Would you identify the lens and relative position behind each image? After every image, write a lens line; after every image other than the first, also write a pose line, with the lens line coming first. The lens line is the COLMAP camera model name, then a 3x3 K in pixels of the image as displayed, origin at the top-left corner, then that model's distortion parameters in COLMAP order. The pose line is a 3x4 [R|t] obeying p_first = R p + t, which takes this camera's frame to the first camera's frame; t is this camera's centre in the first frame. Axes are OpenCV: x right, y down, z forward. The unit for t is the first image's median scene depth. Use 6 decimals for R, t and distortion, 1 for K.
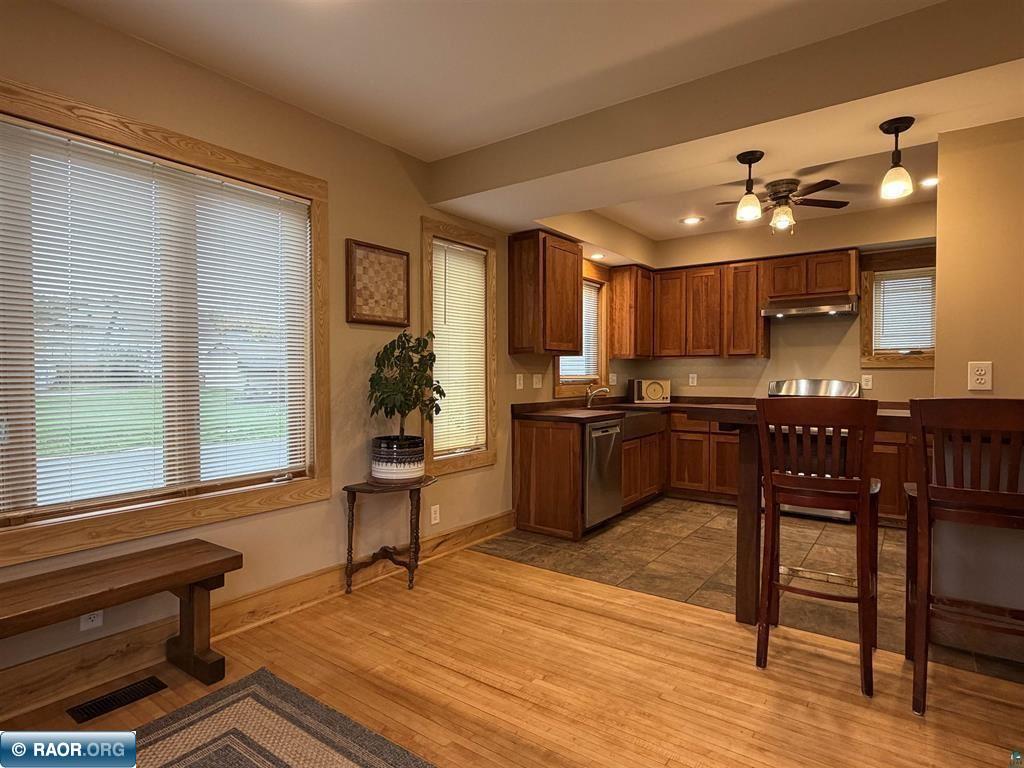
lens RADIAL K [[559.6, 0, 509.6], [0, 559.6, 383.3], [0, 0, 1]] dist [0.000087, 0.000282]
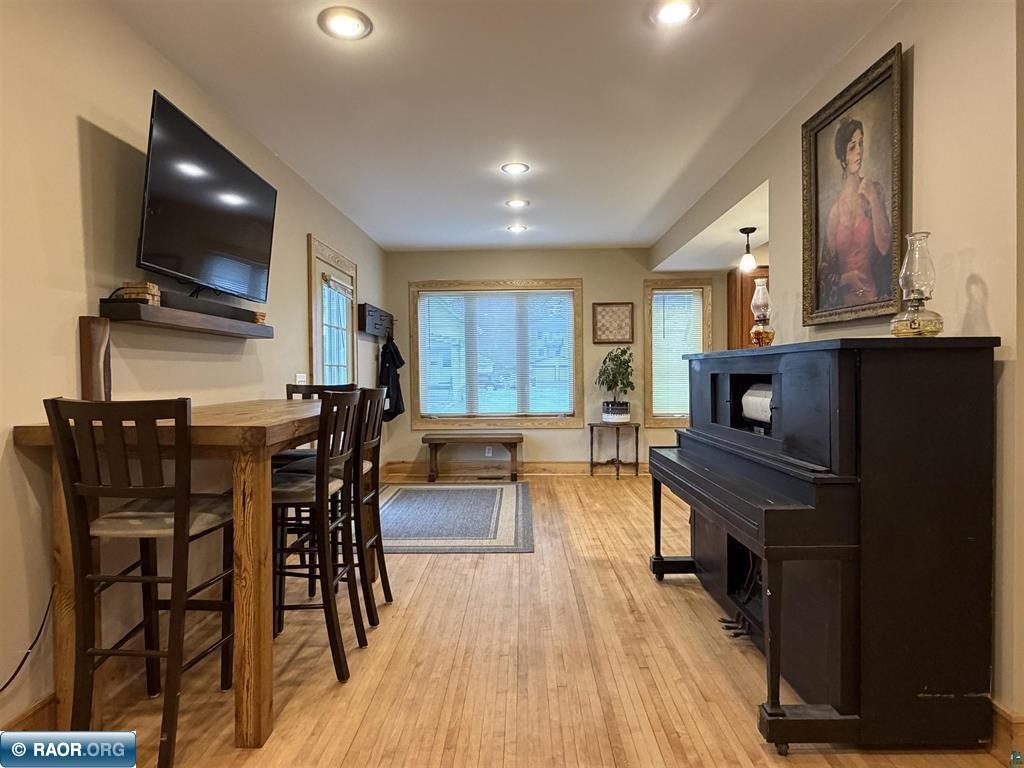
lens RADIAL K [[553.3, 0, 510.8], [0, 553.3, 382.4], [0, 0, 1]] dist [-0.002998, 0.002021]
pose [[0.576663, 0.008791, -0.816935, 0.960887], [-0.002751, 0.999957, 0.008818, 0.011981], [0.816977, -0.002838, 0.576663, -0.331425]]
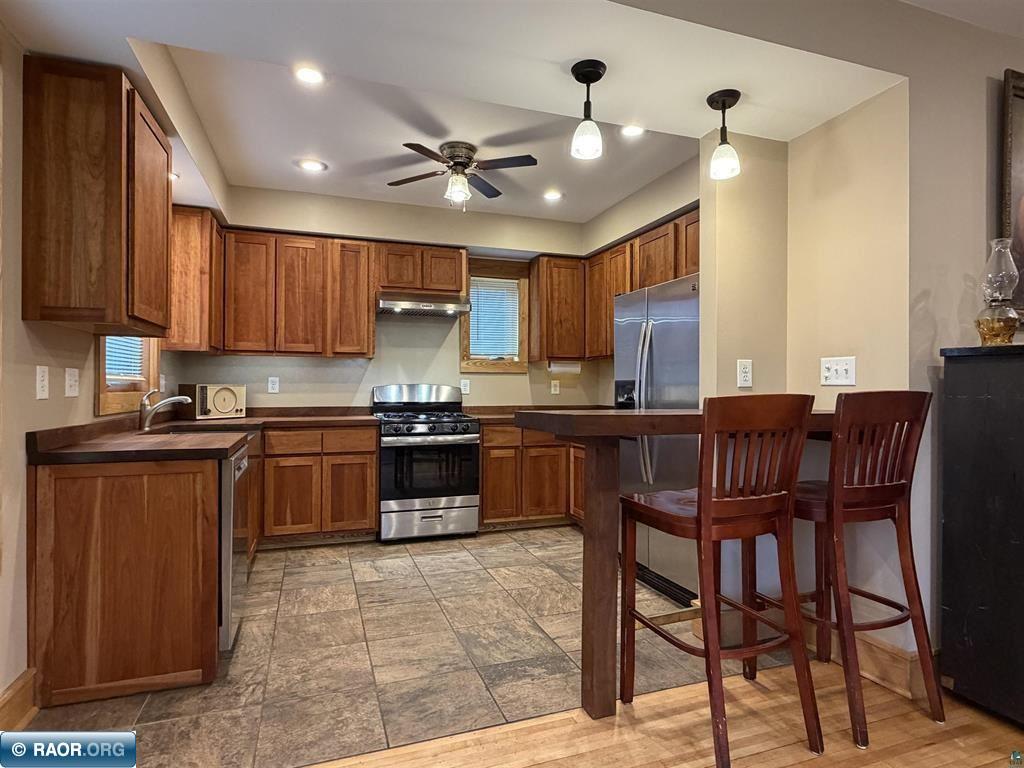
lens RADIAL K [[559.6, 0, 509.6], [0, 559.6, 383.3], [0, 0, 1]] dist [0.000087, 0.000282]
pose [[0.567301, 0.006901, 0.823481, -0.166624], [0.011036, 0.999811, -0.015981, 0.010818], [-0.823436, 0.018154, 0.567118, 0.488447]]
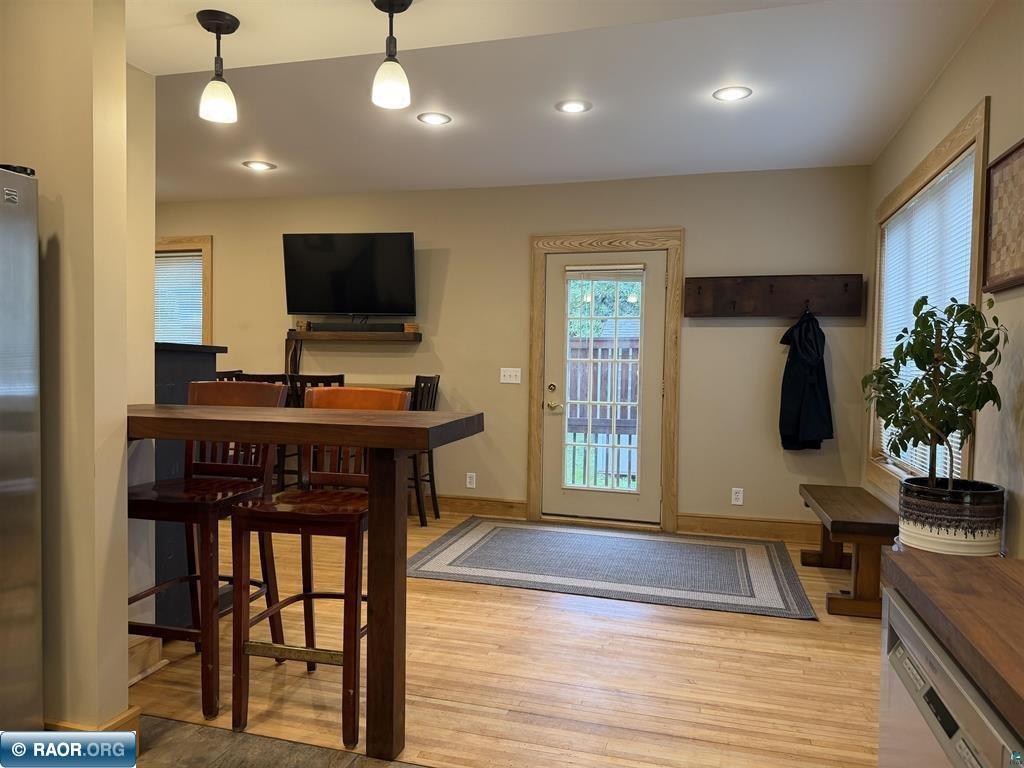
lens RADIAL K [[712.3, 0, 512.6], [0, 712.3, 388.6], [0, 0, 1]] dist [0.186681, -0.380057]
pose [[-0.937230, -0.003608, -0.348693, 0.416961], [-0.022403, 0.998504, 0.049885, -0.024247], [0.347991, 0.054565, -0.935909, 1.295258]]
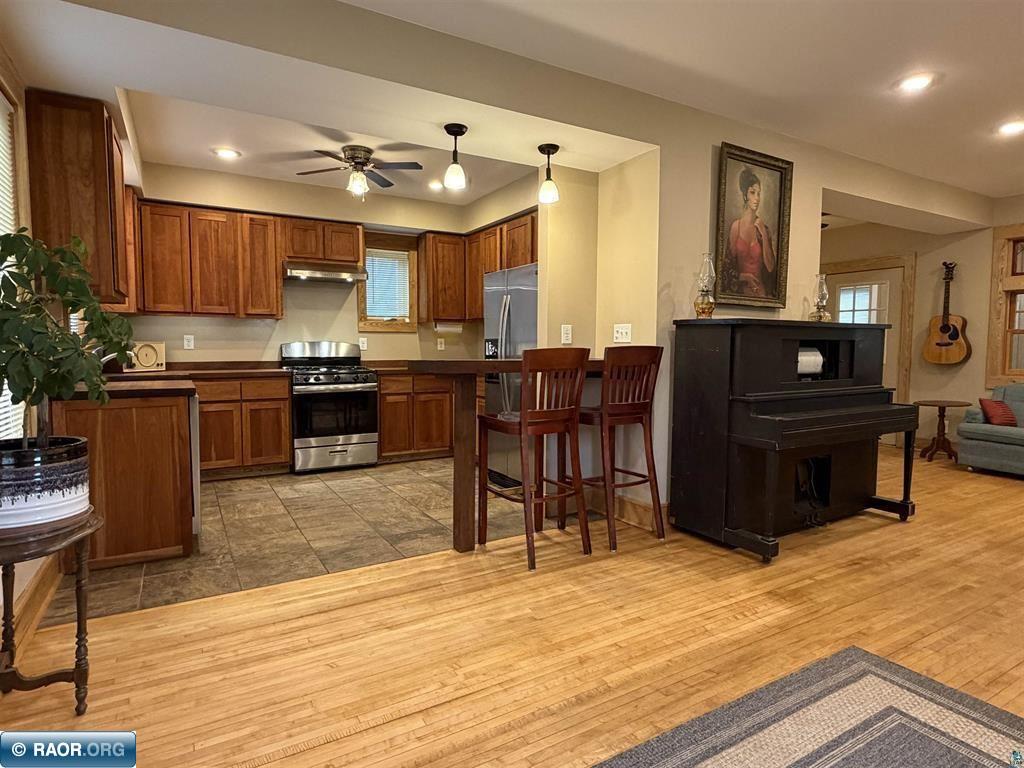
lens RADIAL K [[568.7, 0, 510.4], [0, 568.7, 383.1], [0, 0, 1]] dist [0.000189, 0.001591]
pose [[0.399590, -0.060085, 0.914723, -0.407789], [0.012526, 0.998114, 0.060091, 0.015354], [-0.916608, -0.012554, 0.399589, 0.329961]]
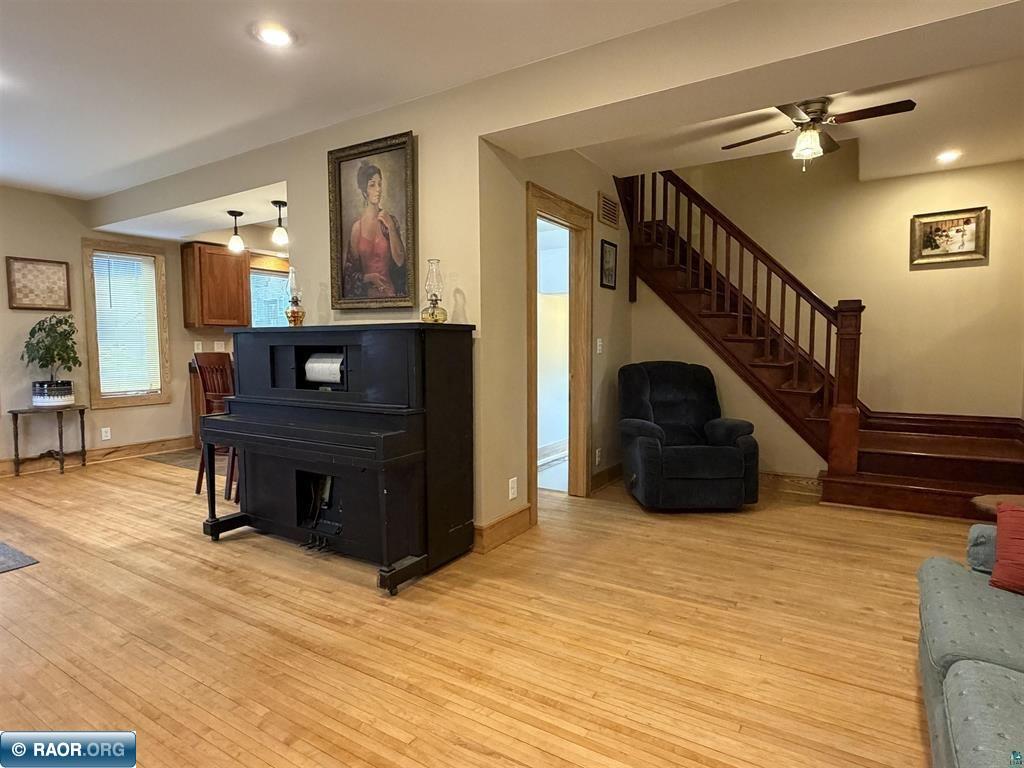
lens RADIAL K [[559.6, 0, 509.6], [0, 559.6, 383.3], [0, 0, 1]] dist [0.000087, 0.000282]
pose [[0.997088, -0.009833, 0.075617, 0.818438], [0.005690, 0.998480, 0.054820, 0.019017], [-0.076041, -0.054231, 0.995629, -0.575420]]
